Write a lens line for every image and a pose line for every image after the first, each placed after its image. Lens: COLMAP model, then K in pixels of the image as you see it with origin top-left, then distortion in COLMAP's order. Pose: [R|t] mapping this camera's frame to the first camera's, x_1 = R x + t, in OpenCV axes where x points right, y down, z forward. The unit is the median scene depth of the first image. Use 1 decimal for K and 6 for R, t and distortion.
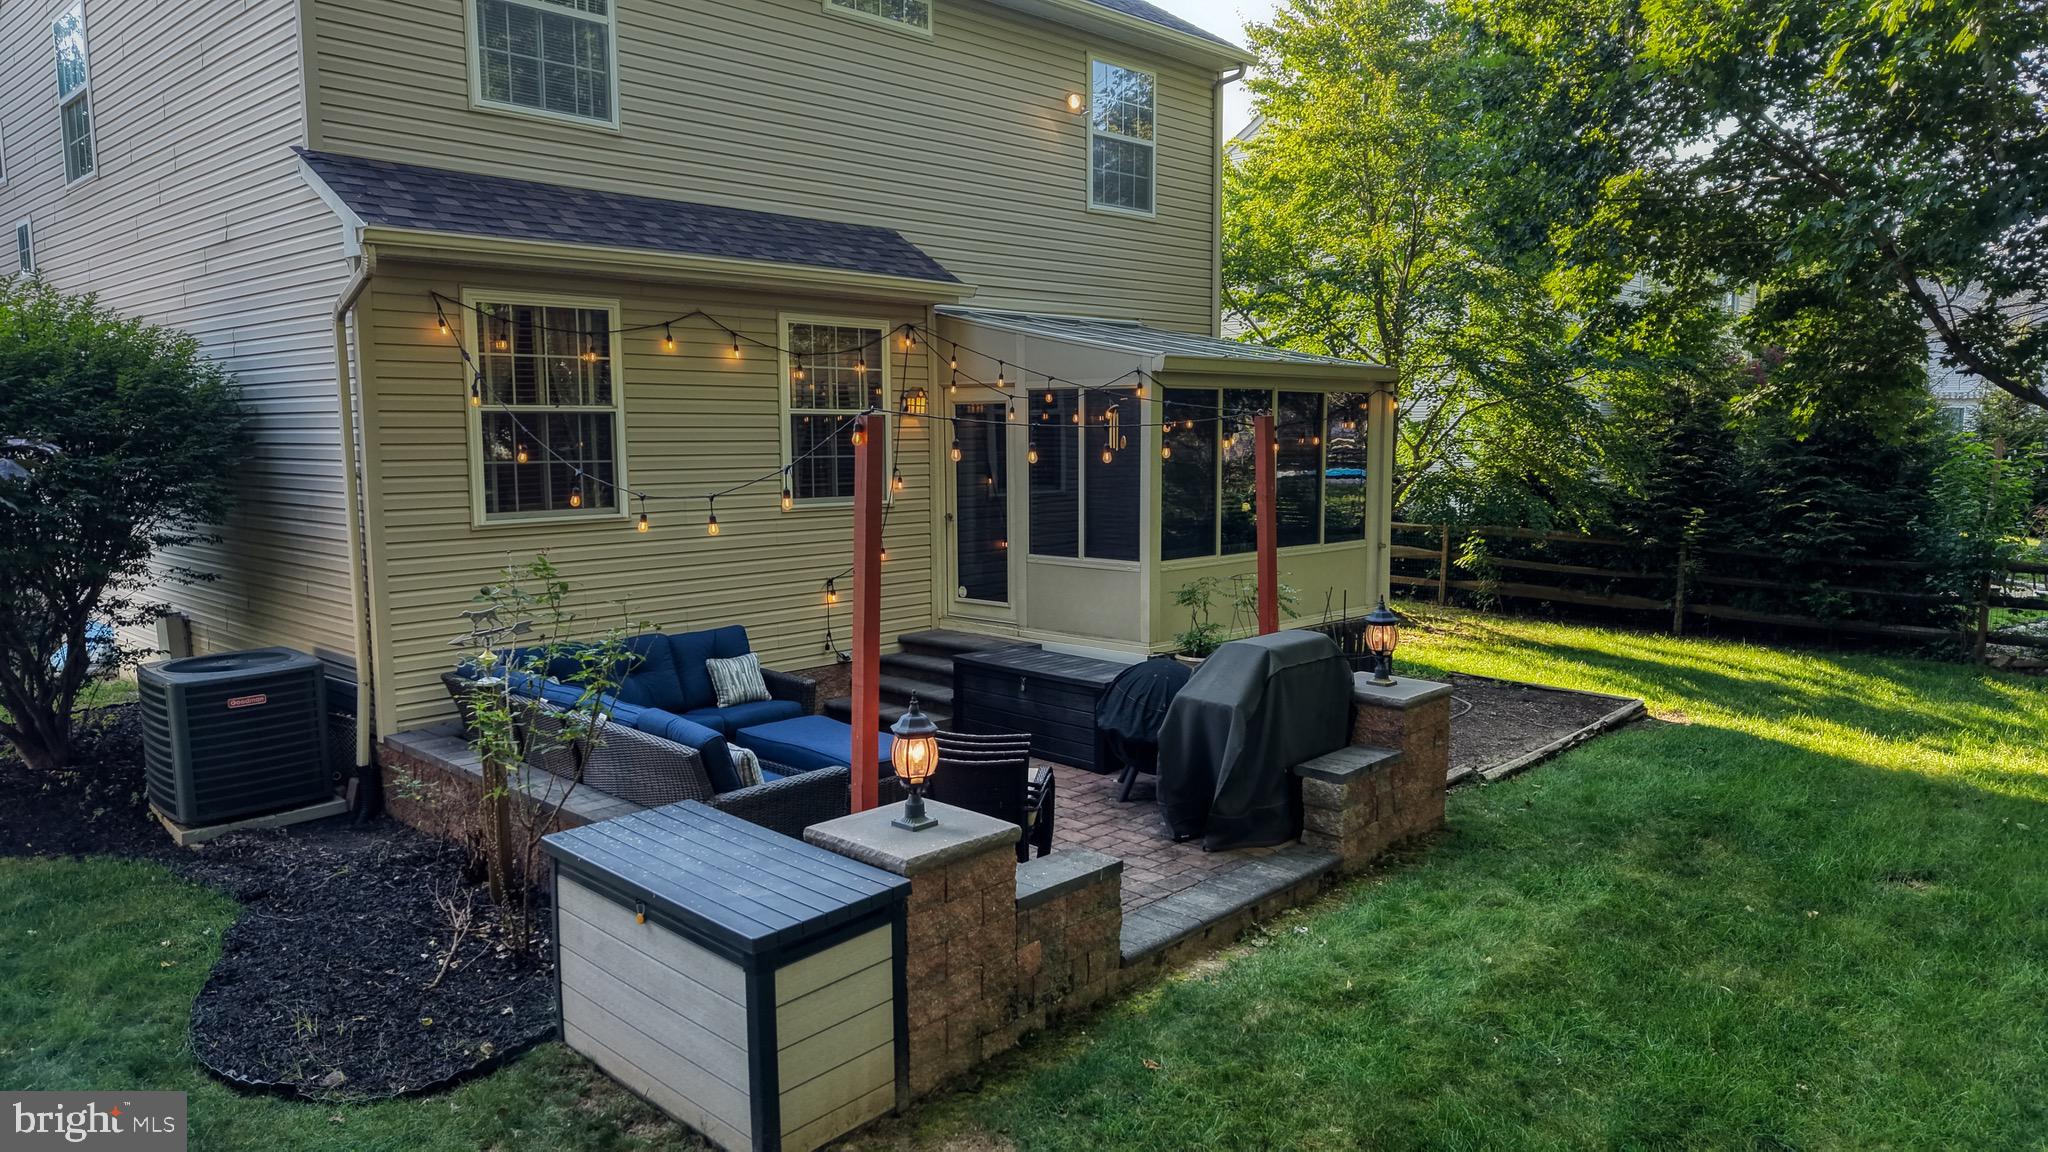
lens RADIAL K [[1369.3, 0, 1040.7], [0, 1369.3, 581.1], [0, 0, 1]] dist [0.027146, -0.041181]
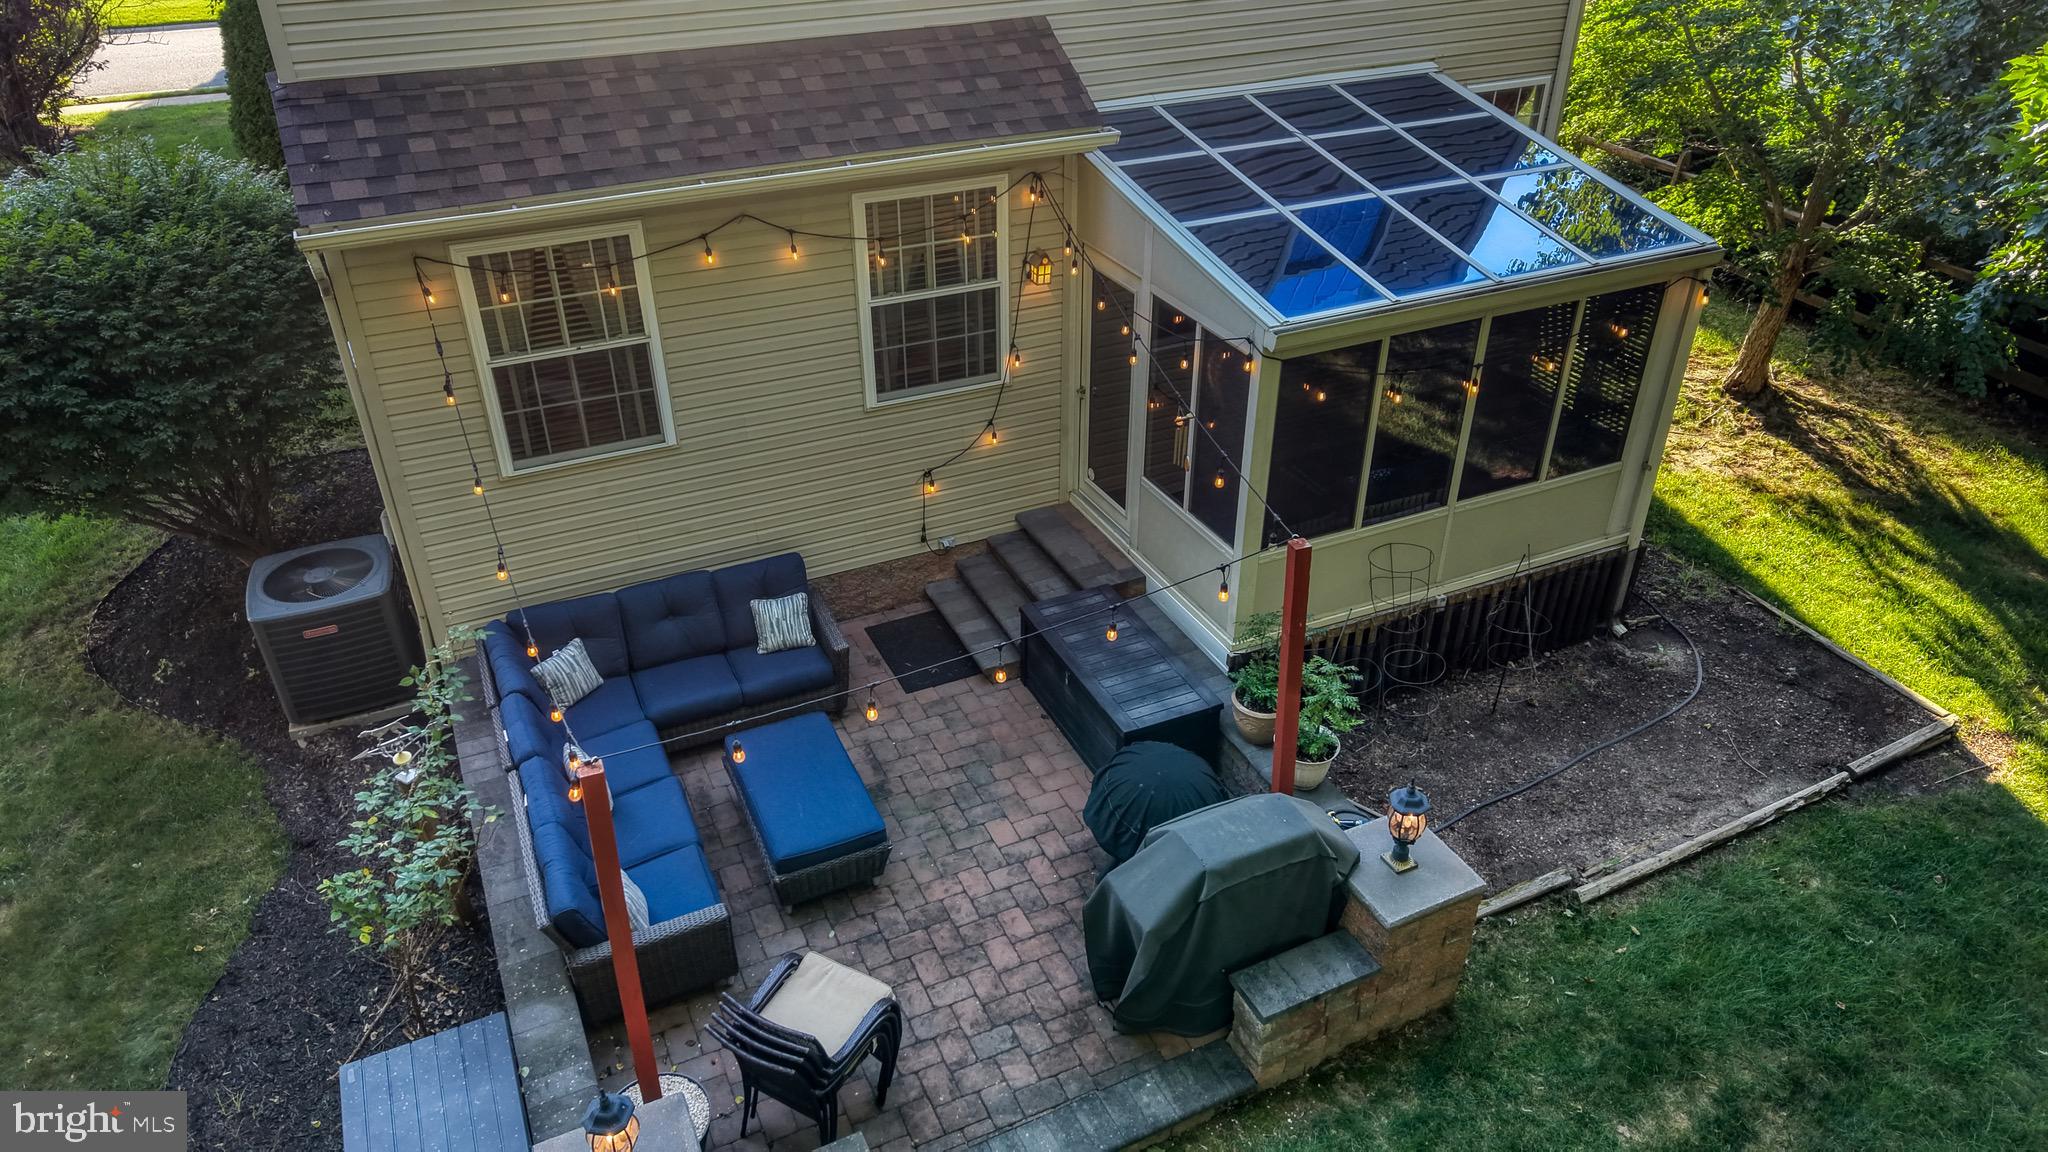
lens RADIAL K [[1369.3, 0, 1032.9], [0, 1369.3, 590.7], [0, 0, 1]] dist [0.027146, -0.041181]
pose [[0.930045, 0.204031, -0.305595, 0.239688], [-0.047136, 0.891048, 0.451455, -0.399470], [0.364410, -0.405469, 0.838332, 0.260943]]
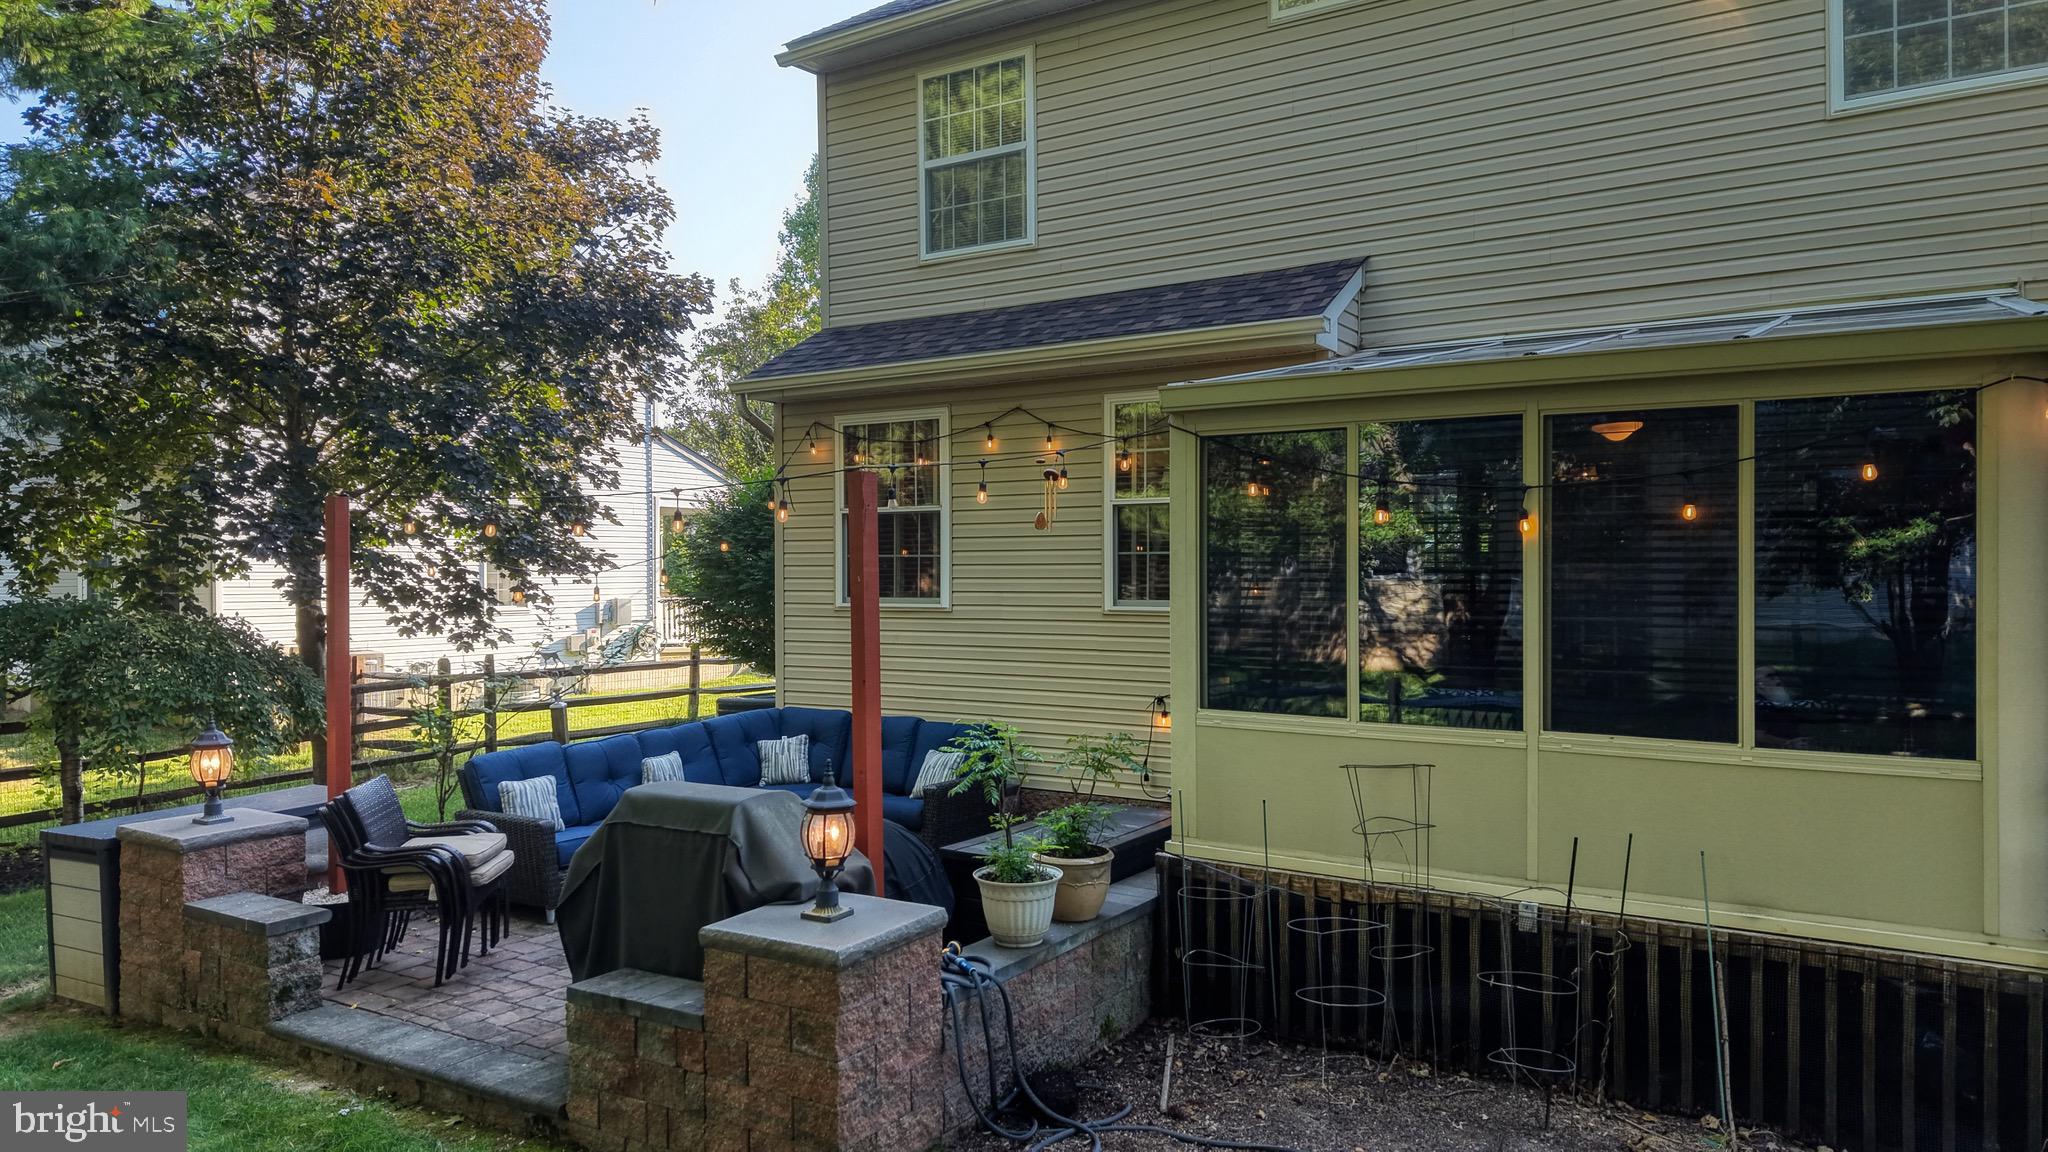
lens RADIAL K [[1369.3, 0, 1024.1], [0, 1369.3, 580.4], [0, 0, 1]] dist [0.027146, -0.041181]
pose [[0.178926, 0.008455, -0.983826, 0.759818], [-0.106916, 0.994208, -0.010900, -0.063883], [0.978036, 0.107137, 0.178793, 0.877117]]
